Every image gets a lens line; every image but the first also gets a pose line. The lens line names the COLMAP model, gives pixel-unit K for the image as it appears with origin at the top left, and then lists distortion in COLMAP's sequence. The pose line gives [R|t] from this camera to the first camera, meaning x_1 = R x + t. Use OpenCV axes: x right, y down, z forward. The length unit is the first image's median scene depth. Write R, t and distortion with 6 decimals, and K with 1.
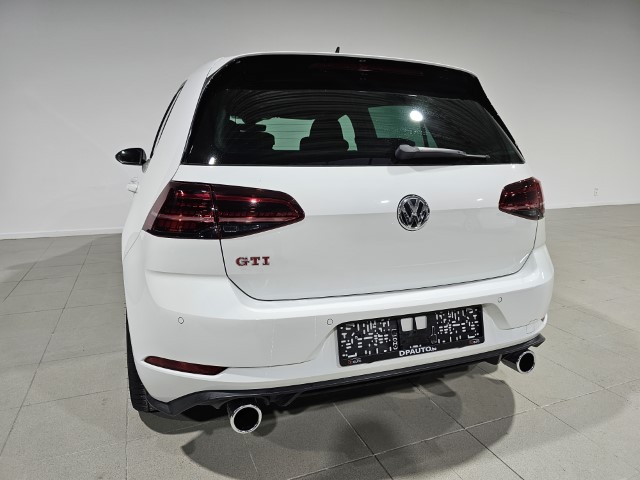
lens RADIAL K [[436.3, 0, 318.5], [0, 436.3, 239.8], [0, 0, 1]] dist [0.045864, -0.018570]
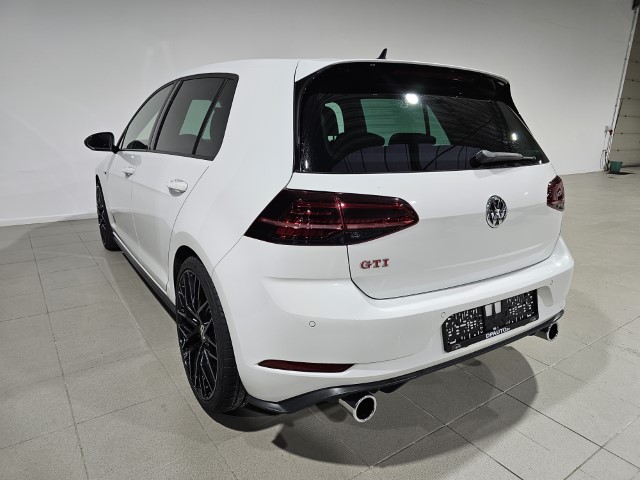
lens RADIAL K [[436.3, 0, 318.5], [0, 436.3, 235.7], [0, 0, 1]] dist [0.045864, -0.018570]
pose [[0.975485, -0.041884, 0.216042, -0.472642], [0.030648, 0.998010, 0.055100, -0.076411], [-0.217920, -0.047128, 0.974828, -0.006019]]
